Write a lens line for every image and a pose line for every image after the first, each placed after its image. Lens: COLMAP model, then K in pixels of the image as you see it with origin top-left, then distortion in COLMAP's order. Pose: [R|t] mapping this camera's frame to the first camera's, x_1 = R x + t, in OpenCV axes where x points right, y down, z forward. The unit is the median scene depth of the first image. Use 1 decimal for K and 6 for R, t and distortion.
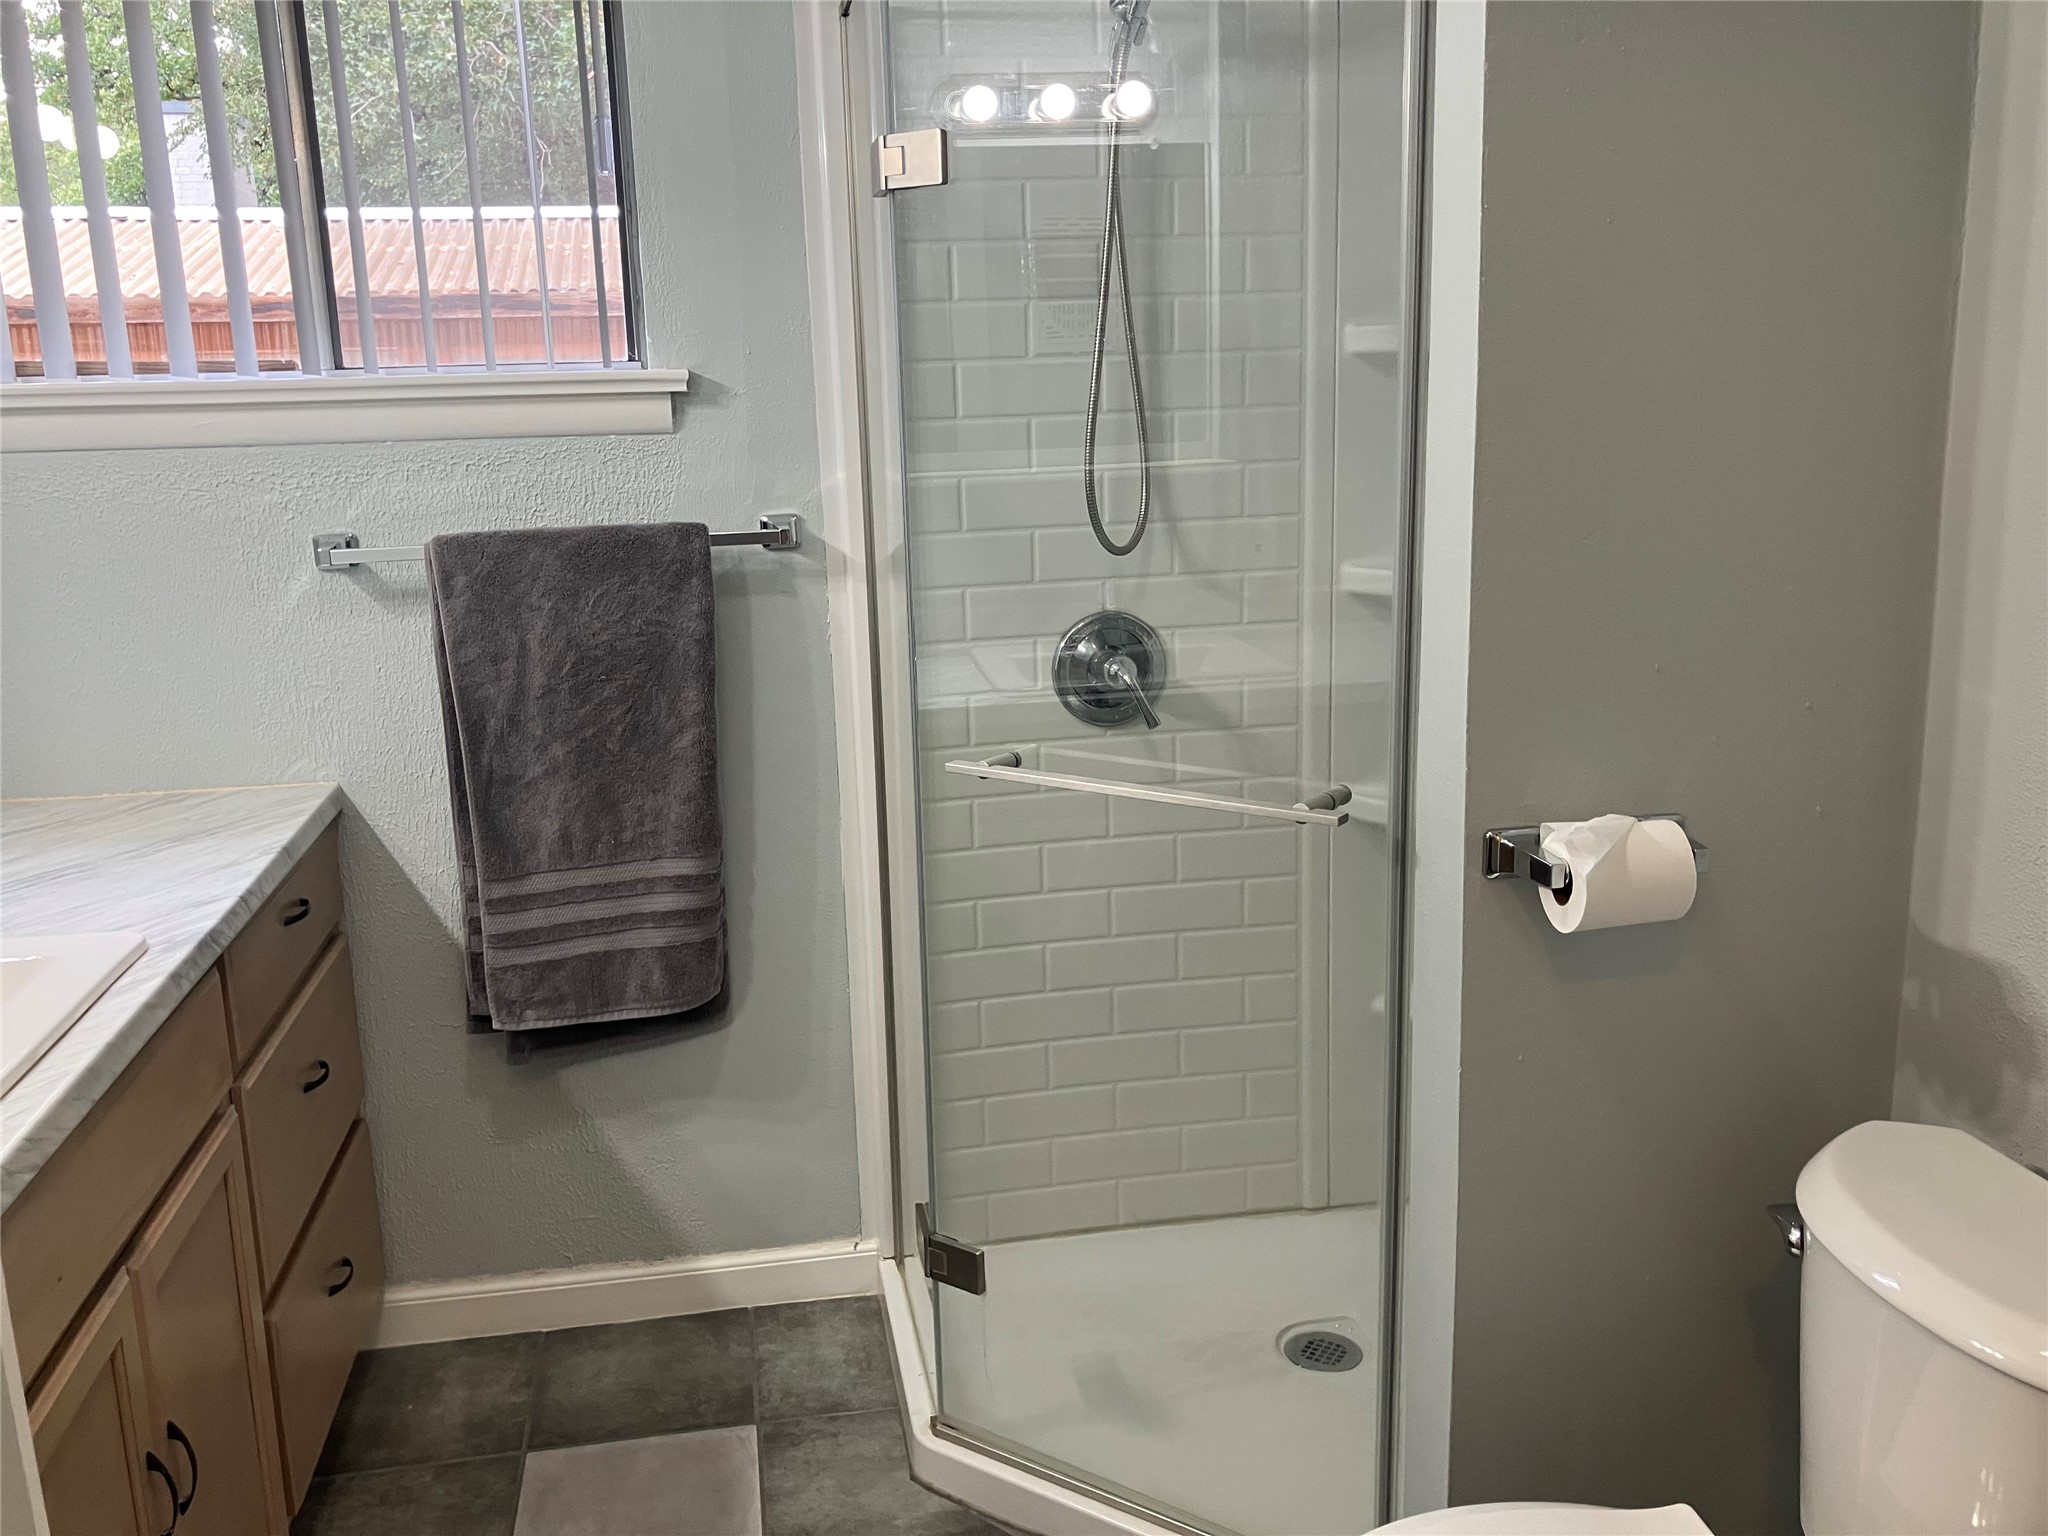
lens RADIAL K [[1678.0, 0, 1002.8], [0, 1678.0, 752.2], [0, 0, 1]] dist [0.045806, -0.063859]
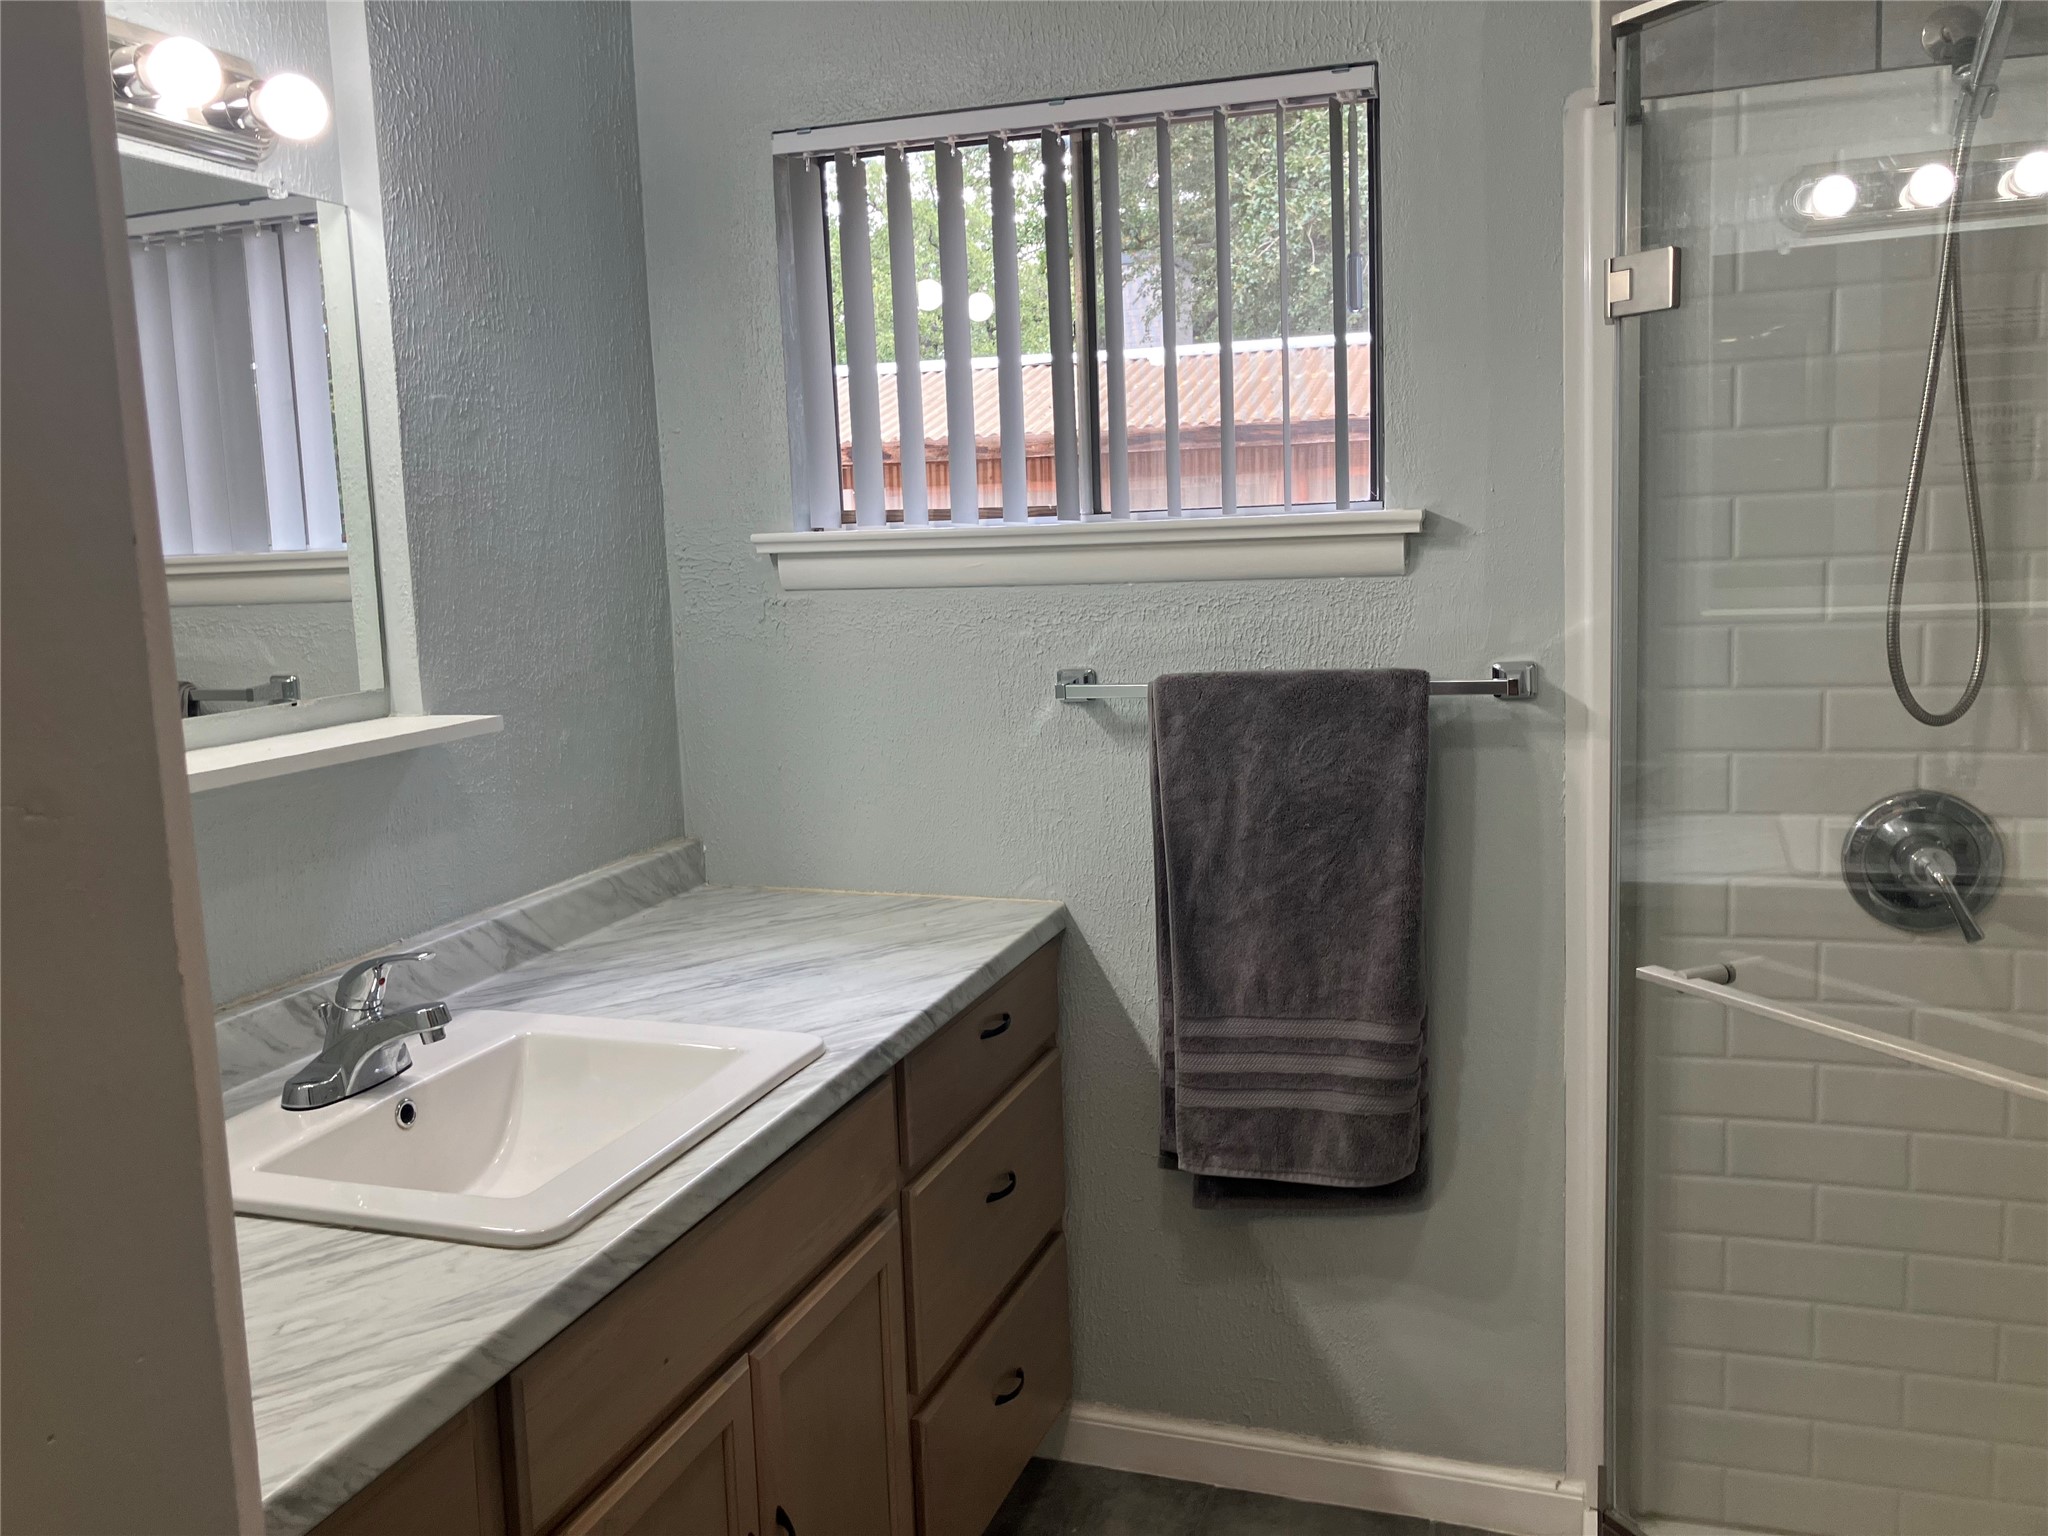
lens RADIAL K [[1678.0, 0, 1019.6], [0, 1678.0, 751.9], [0, 0, 1]] dist [0.045806, -0.063859]
pose [[0.871458, 0.061757, -0.486567, 0.083741], [-0.091434, 0.995106, -0.037458, -0.034068], [0.481873, 0.077132, 0.872840, 0.070591]]
